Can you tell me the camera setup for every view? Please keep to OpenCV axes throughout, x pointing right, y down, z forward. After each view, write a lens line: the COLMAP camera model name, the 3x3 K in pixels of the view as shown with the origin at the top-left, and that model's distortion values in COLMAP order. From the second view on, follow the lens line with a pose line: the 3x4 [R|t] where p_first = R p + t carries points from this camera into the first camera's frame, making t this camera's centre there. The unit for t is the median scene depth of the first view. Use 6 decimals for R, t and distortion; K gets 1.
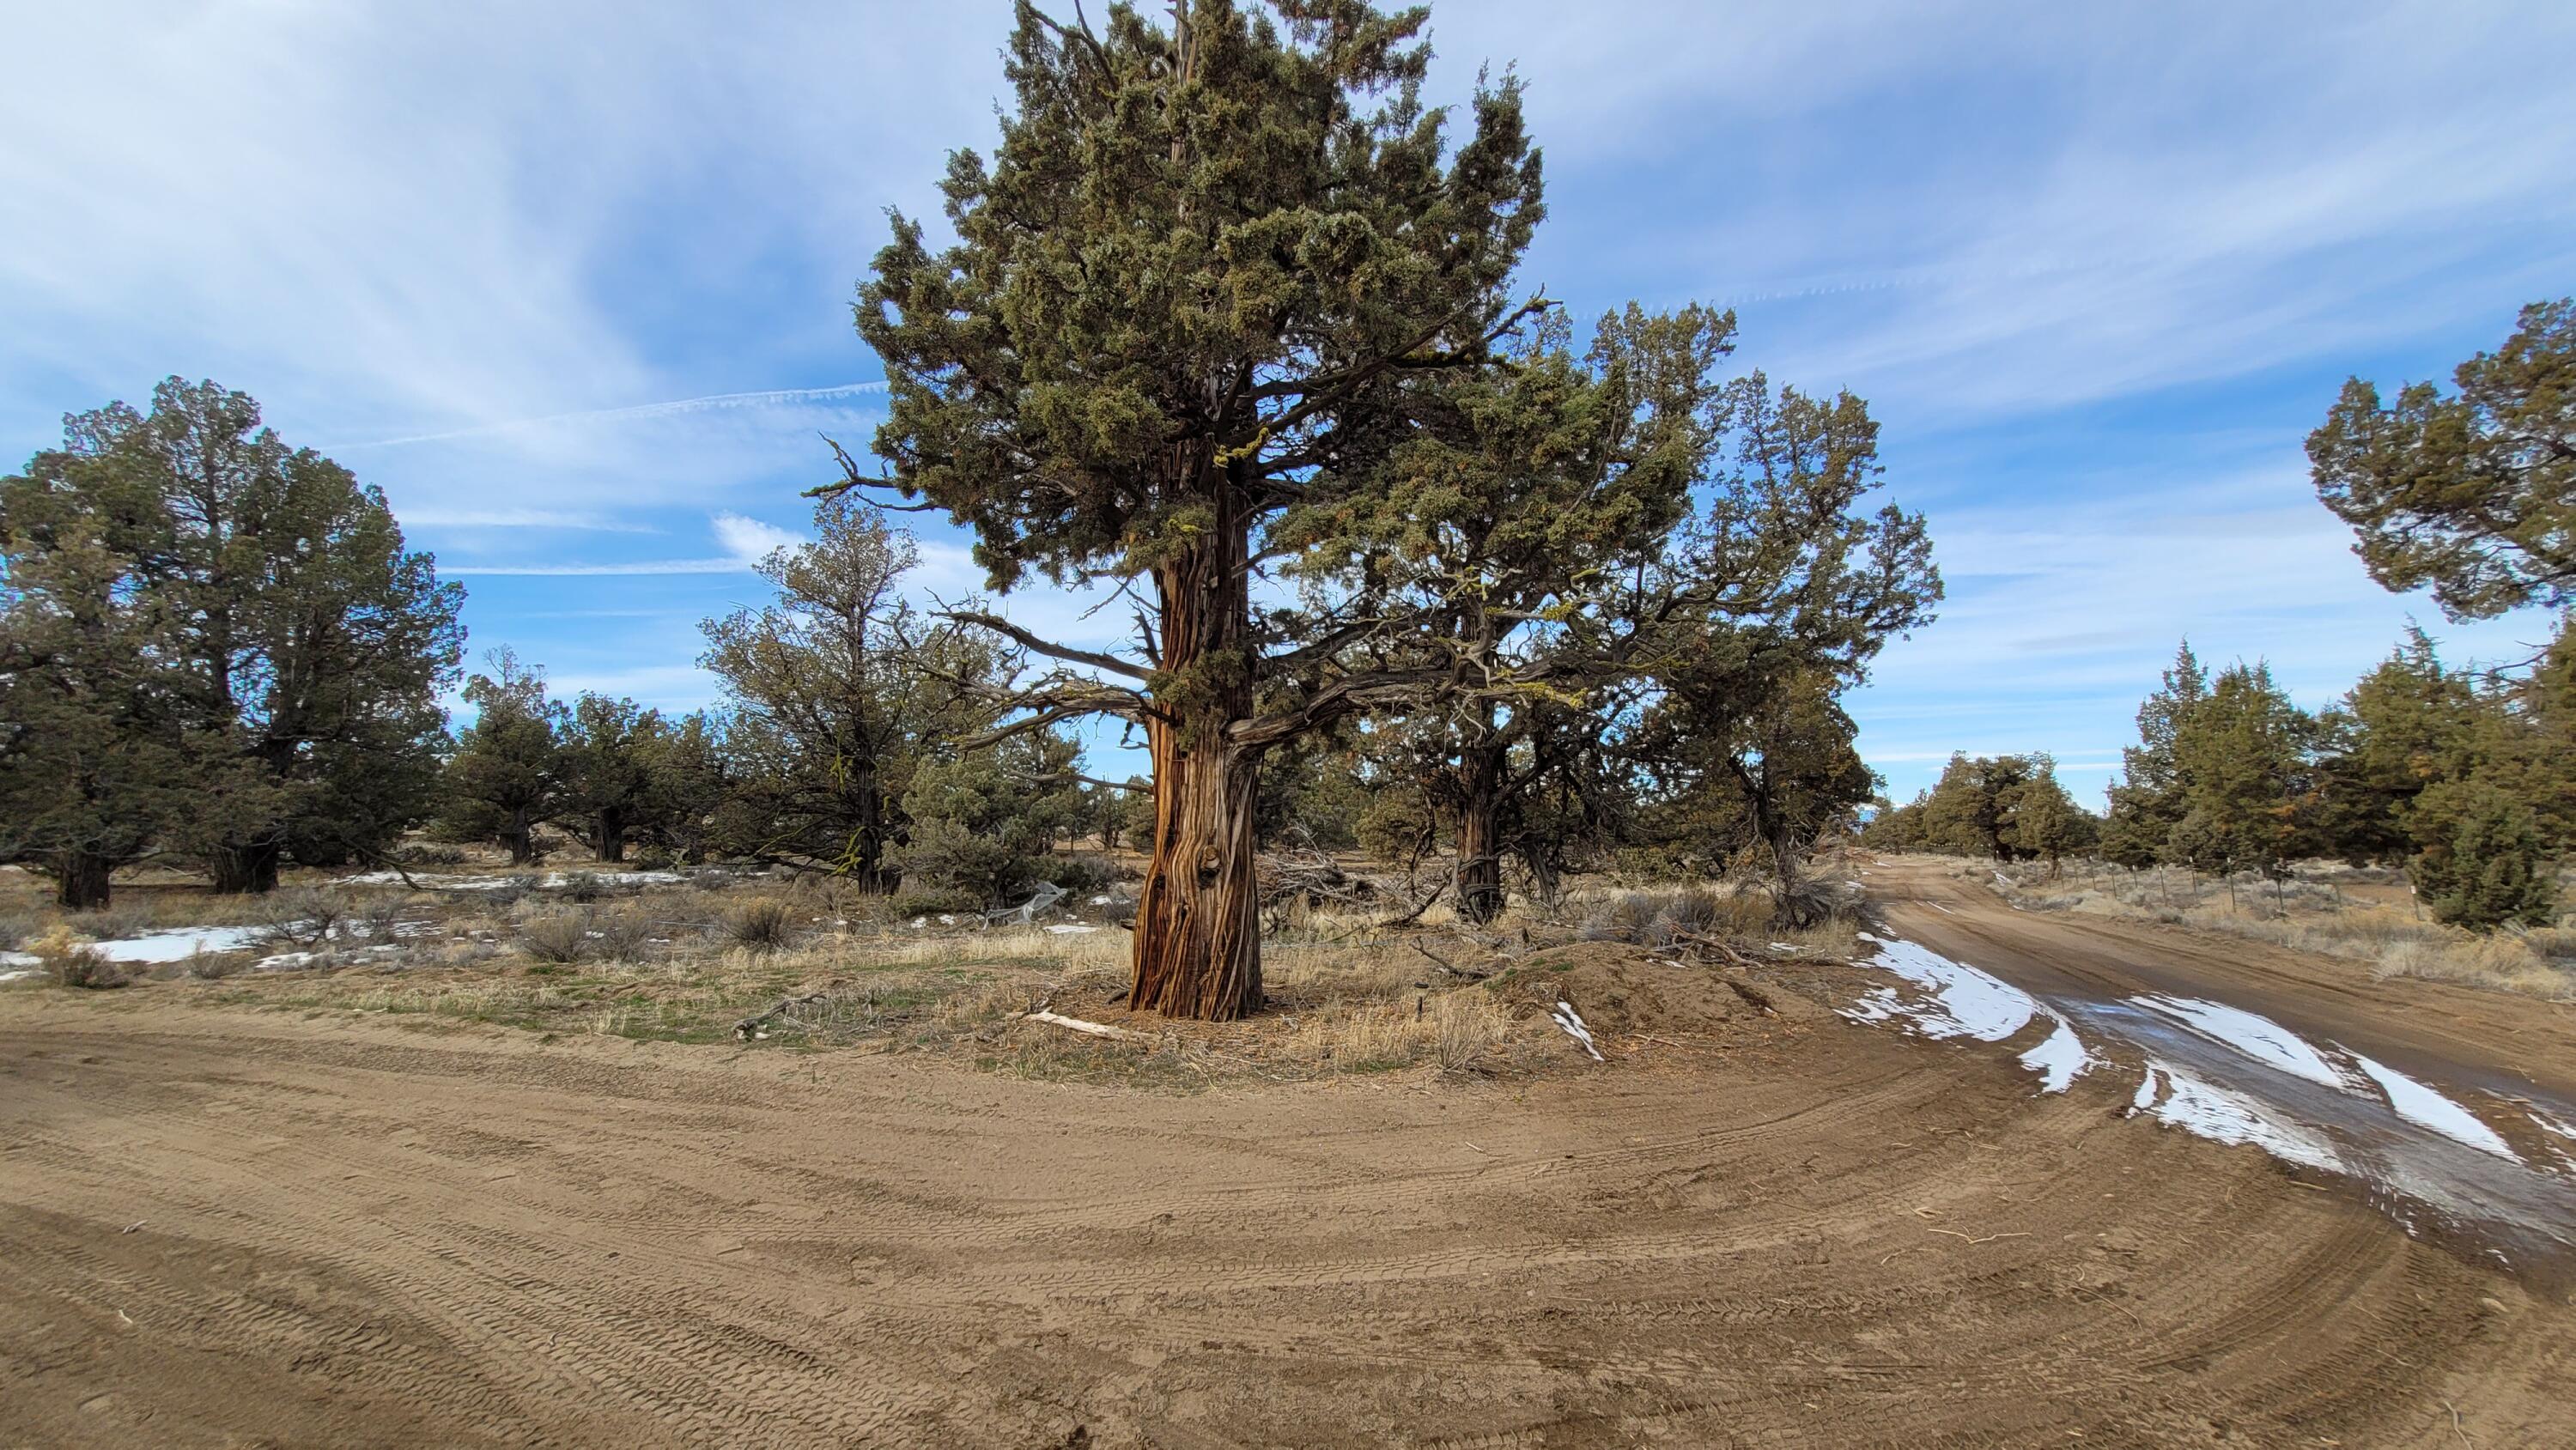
lens RADIAL K [[1038.9, 0, 1272.8], [0, 1038.9, 761.0], [0, 0, 1]] dist [0.025891, 0.000686]
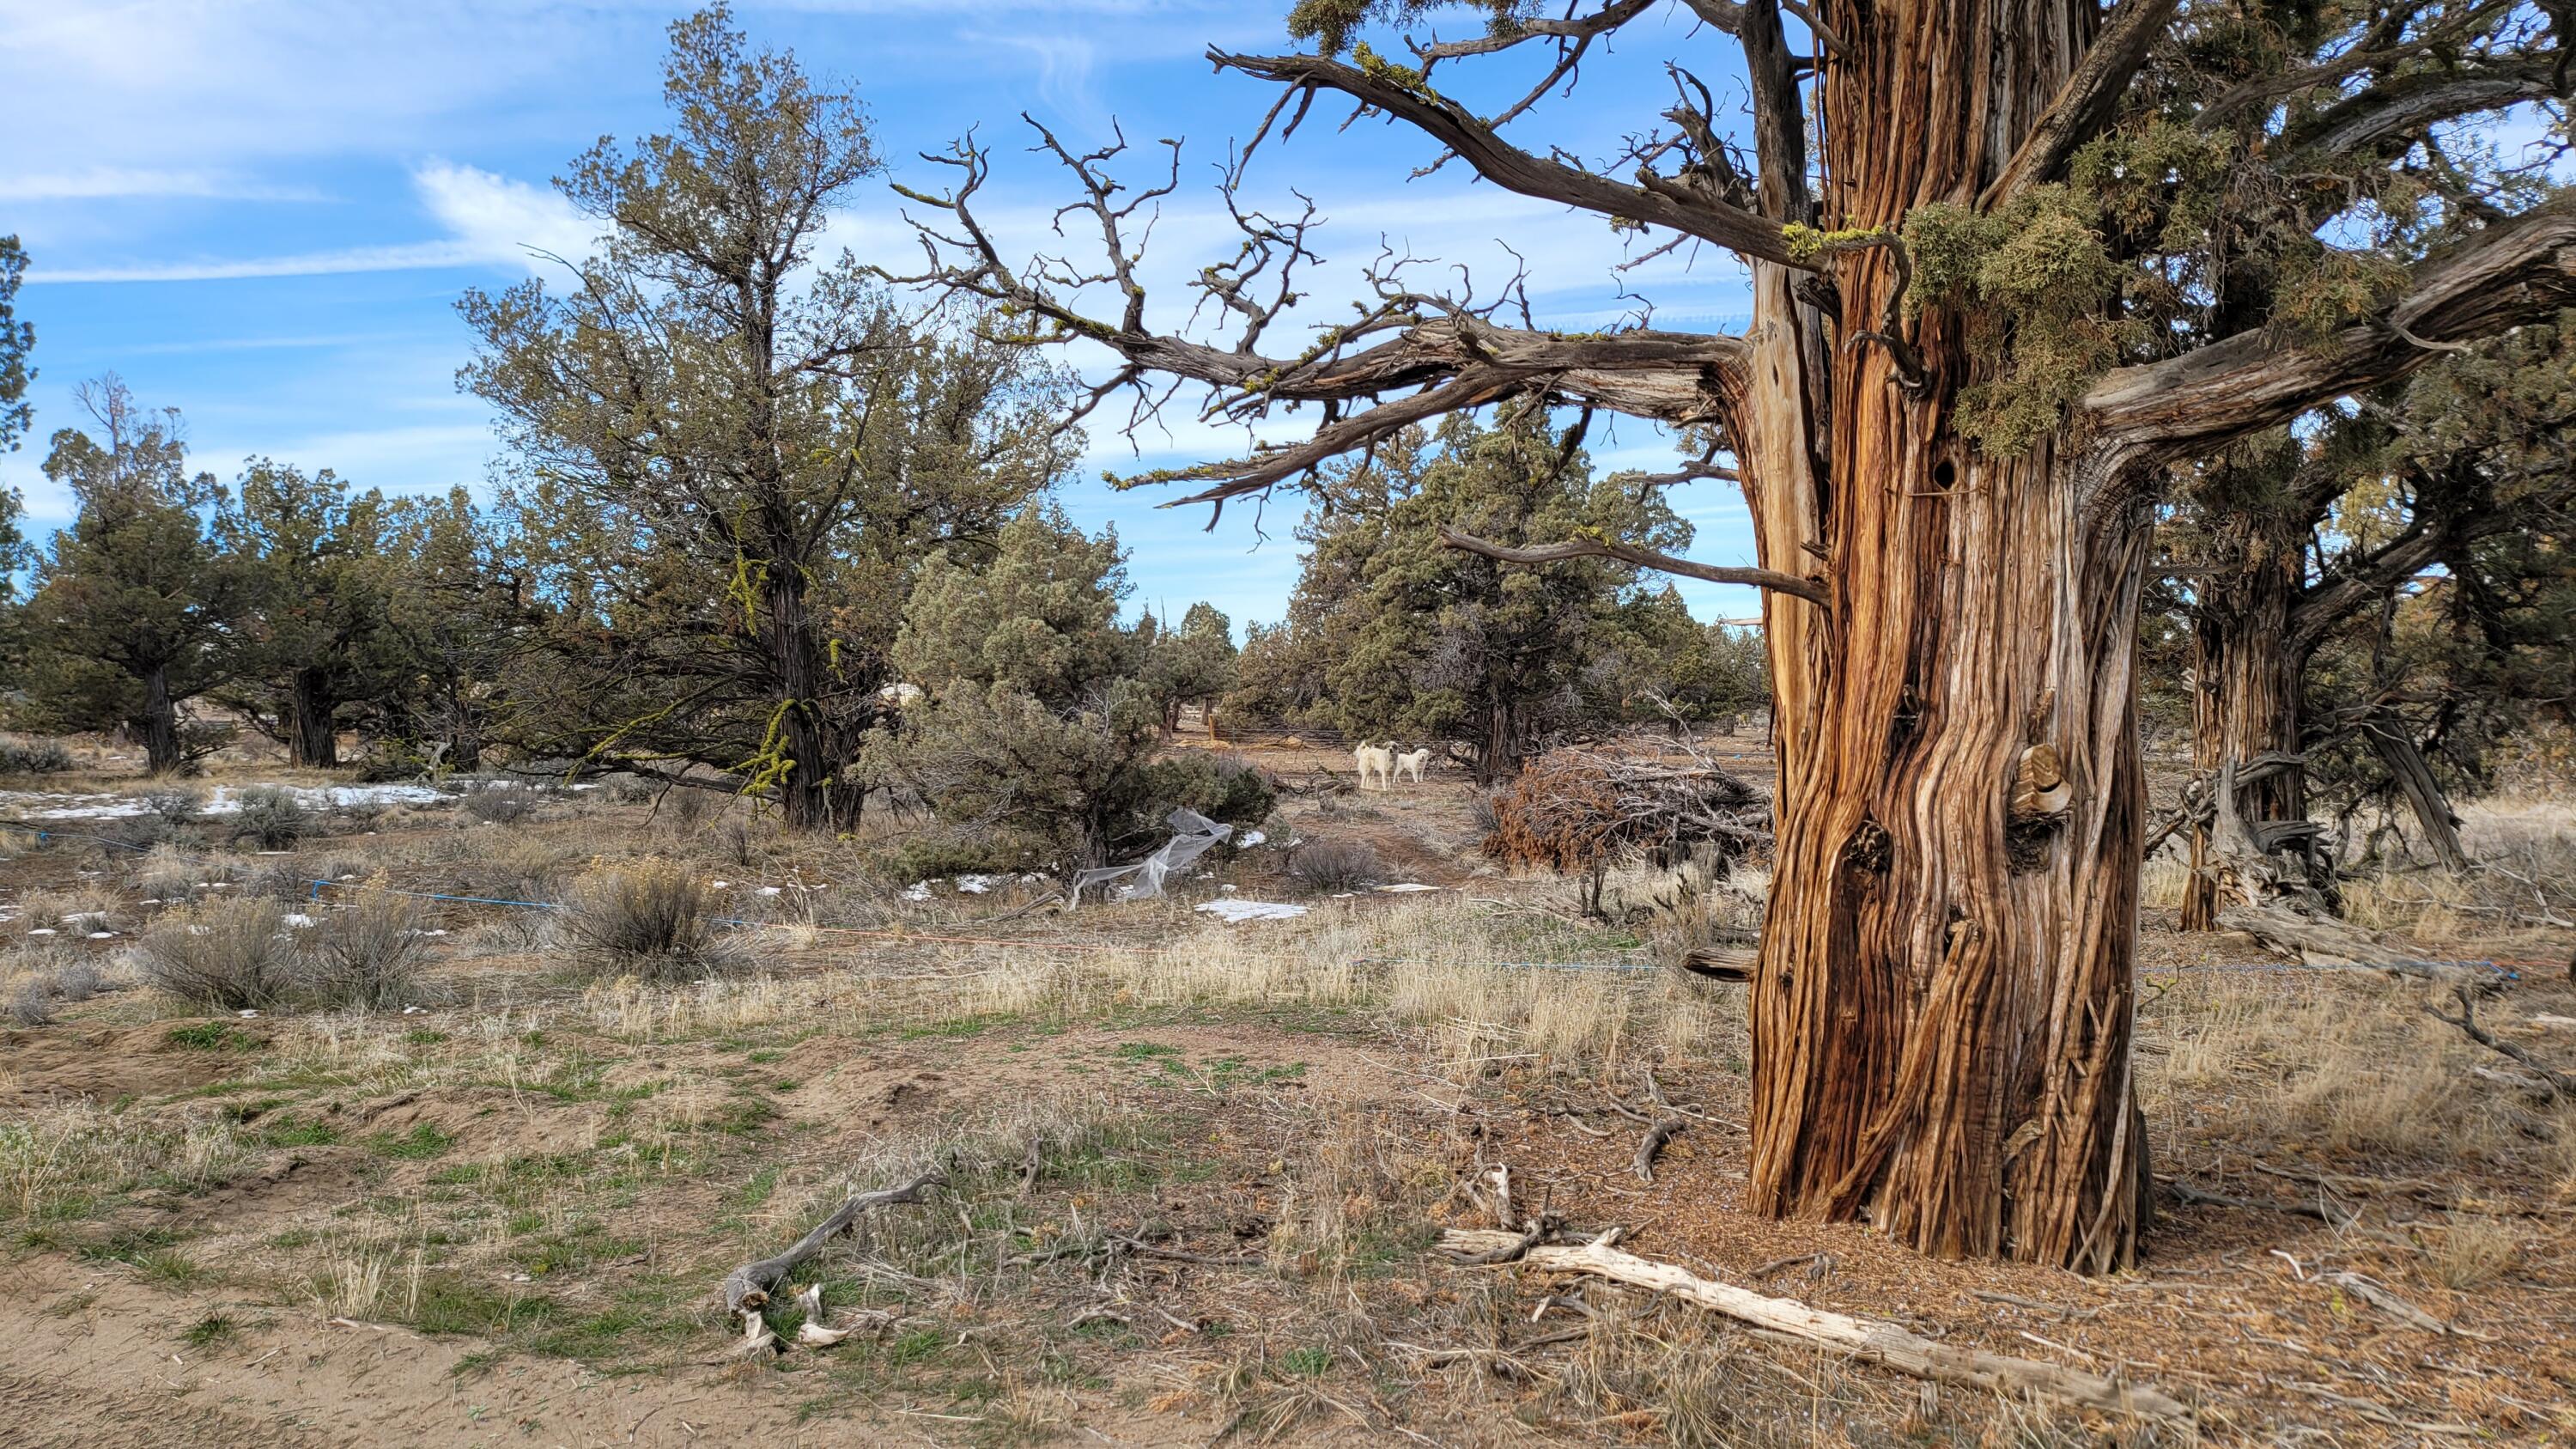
lens RADIAL K [[1863.6, 0, 1289.9], [0, 1863.6, 724.1], [0, 0, 1]] dist [0.044501, -0.019635]
pose [[0.996586, -0.009540, -0.082006, -0.072164], [0.016037, 0.996750, 0.078945, 0.006576], [0.080986, -0.079991, 0.993500, 0.109614]]
